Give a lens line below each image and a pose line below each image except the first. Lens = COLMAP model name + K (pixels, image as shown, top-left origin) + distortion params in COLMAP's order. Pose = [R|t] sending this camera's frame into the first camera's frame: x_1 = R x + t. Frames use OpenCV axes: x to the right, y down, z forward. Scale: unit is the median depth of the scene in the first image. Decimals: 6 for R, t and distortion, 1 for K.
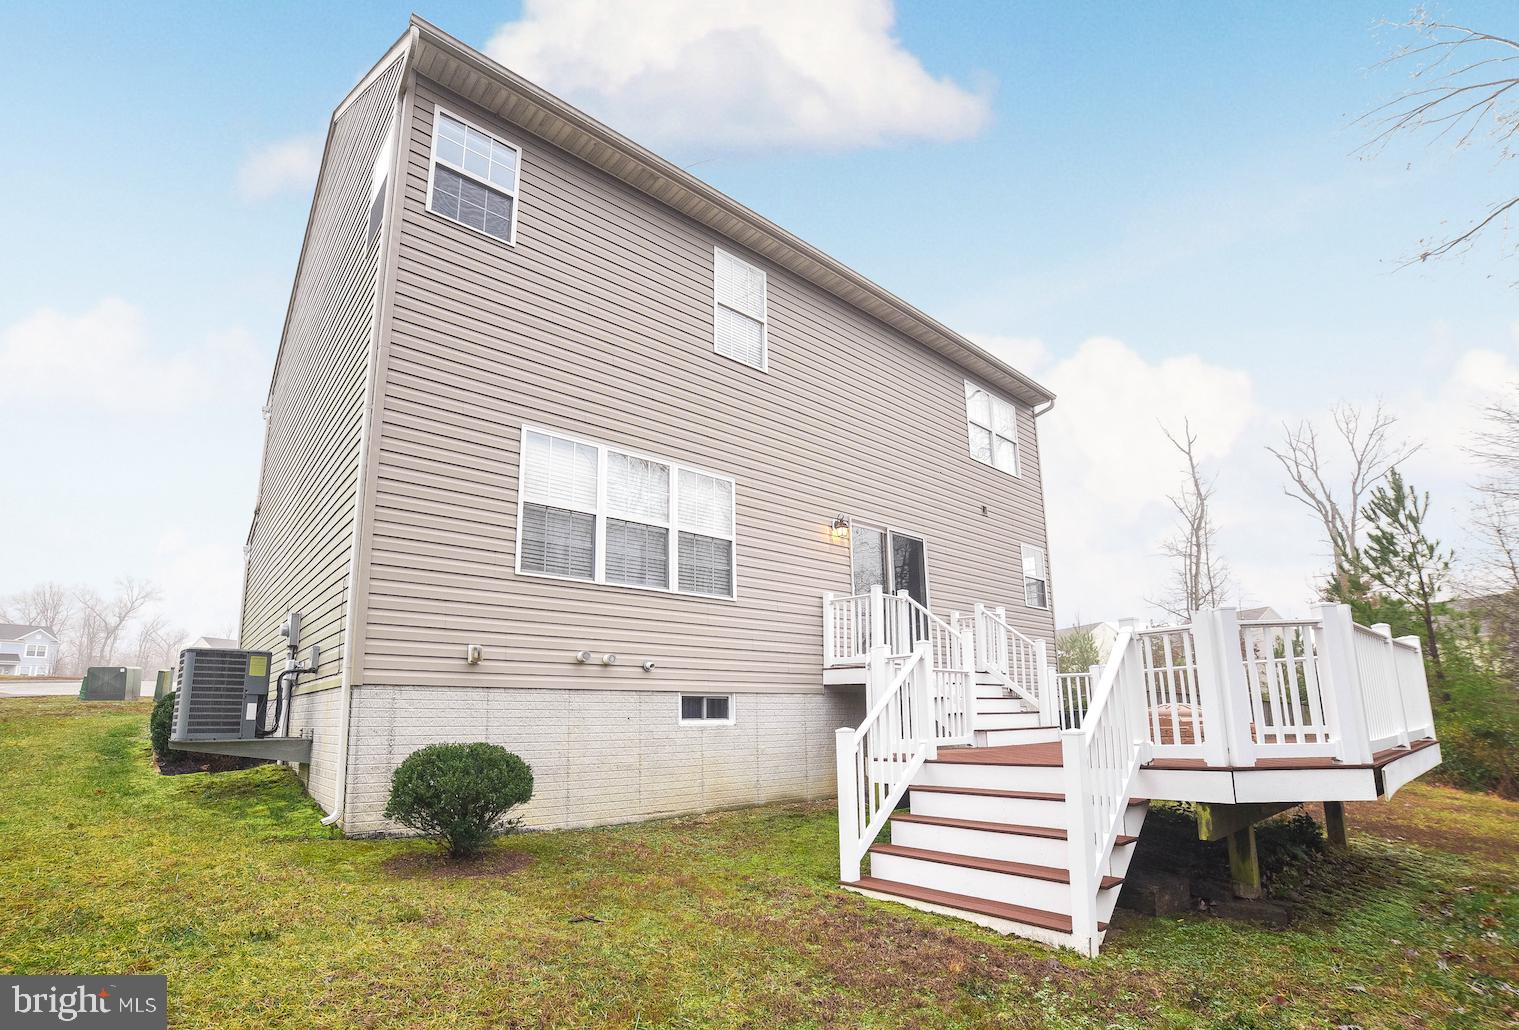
lens RADIAL K [[708.6, 0, 768.5], [0, 708.6, 588.8], [0, 0, 1]] dist [-0.047262, -0.000112]
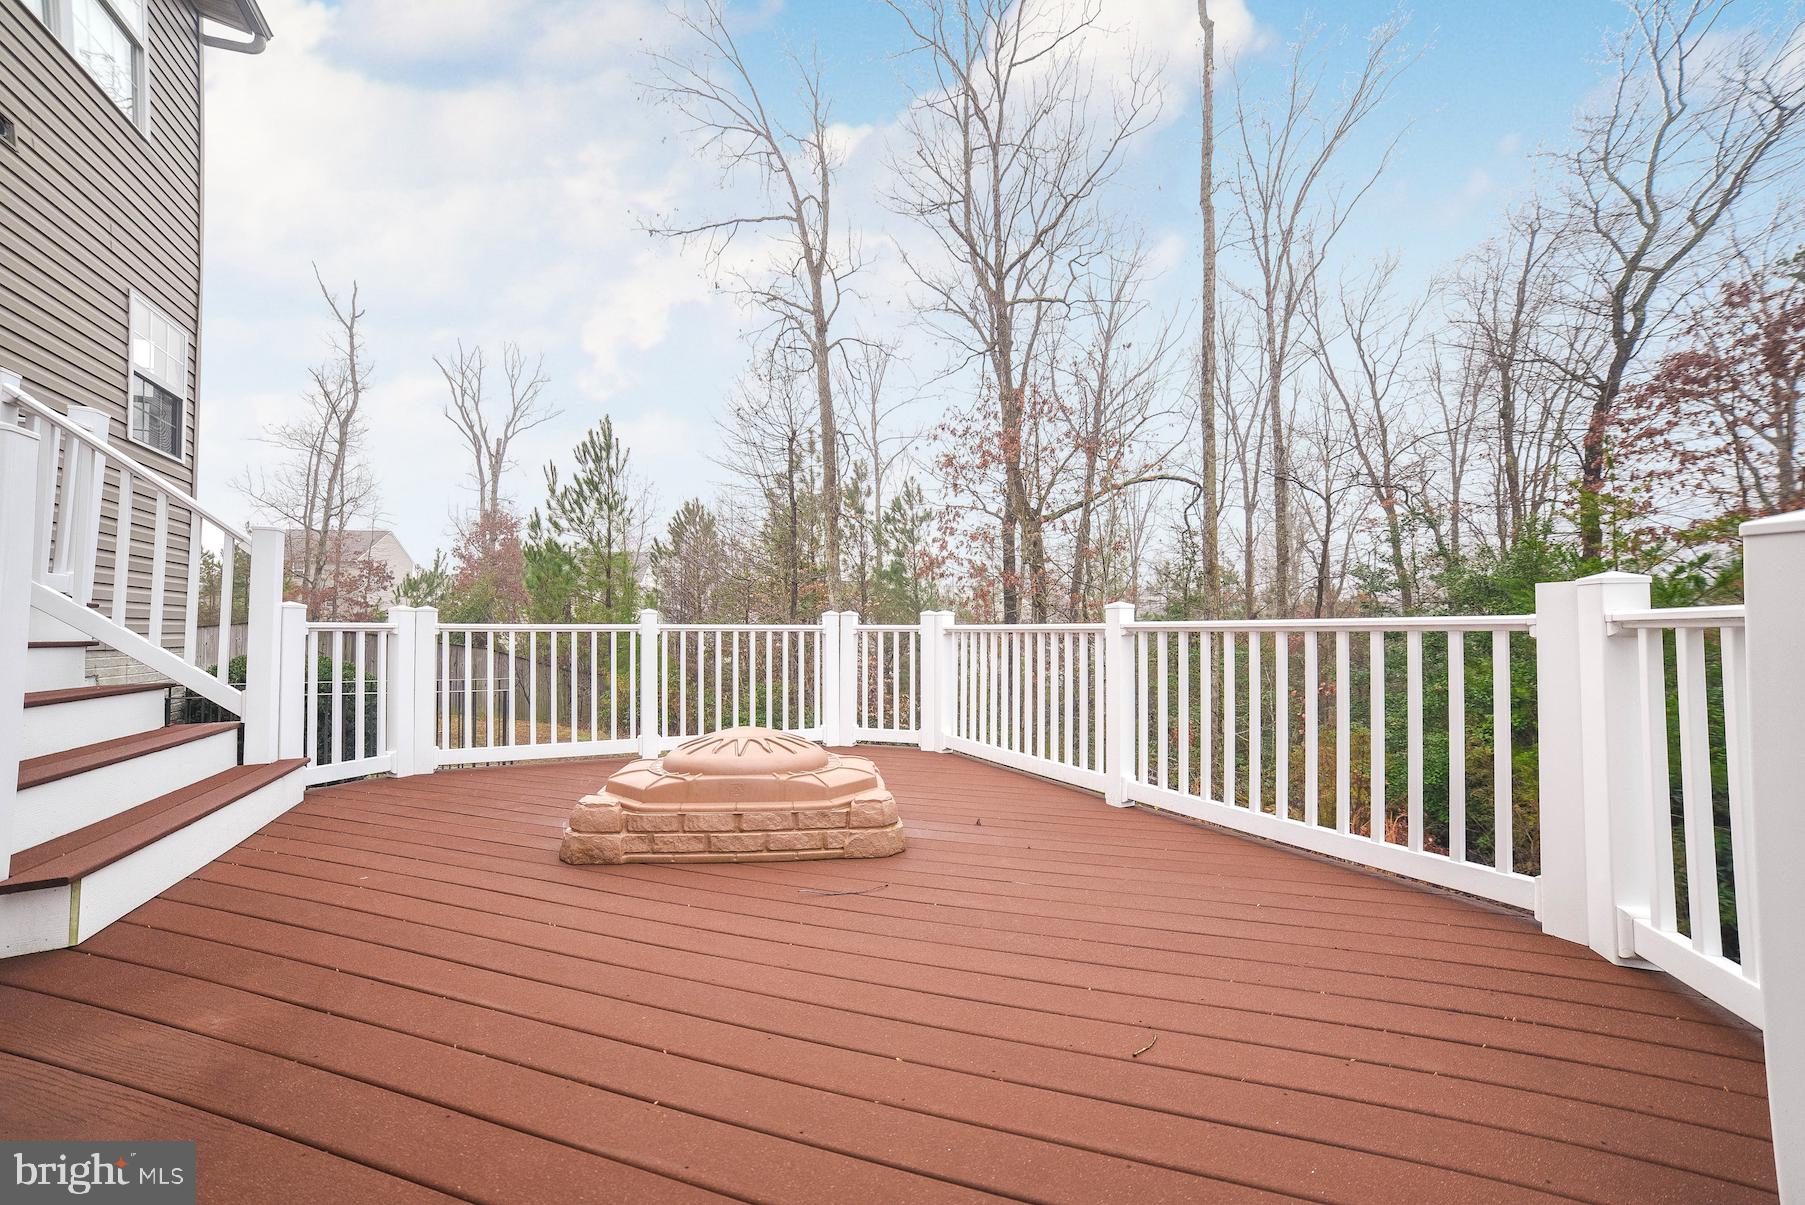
lens RADIAL K [[719.1, 0, 904.1], [0, 719.1, 617.7], [0, 0, 1]] dist [-0.088323, 0.034632]
pose [[0.271472, 0.045786, 0.961357, 0.169338], [-0.188363, 0.982078, 0.006418, 0.064803], [-0.943834, -0.182826, 0.275231, 0.685781]]
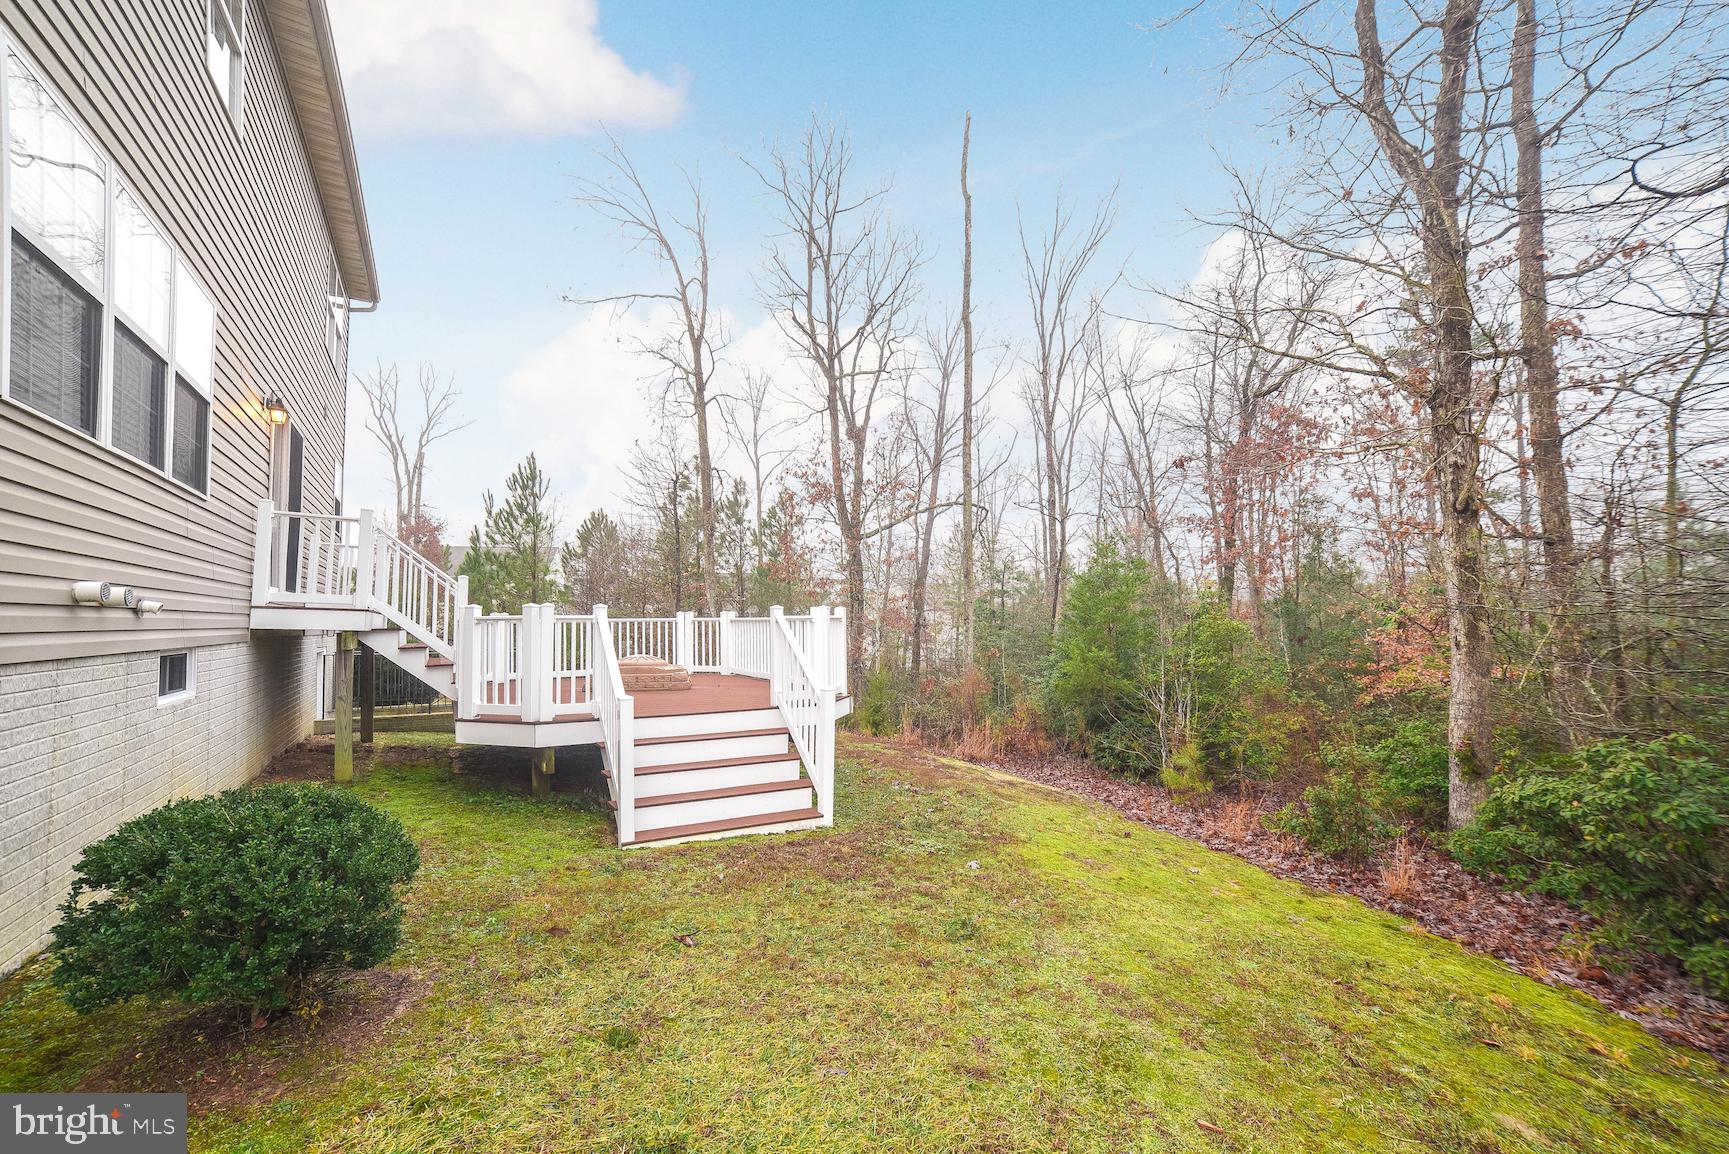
lens RADIAL K [[688.9, 0, 866.1], [0, 688.9, 591.5], [0, 0, 1]] dist [-0.088323, 0.034632]
pose [[0.179340, 0.061485, 0.981864, -0.501771], [-0.177191, 0.983742, -0.029238, 0.009237], [-0.967698, -0.168734, 0.187319, 0.318883]]
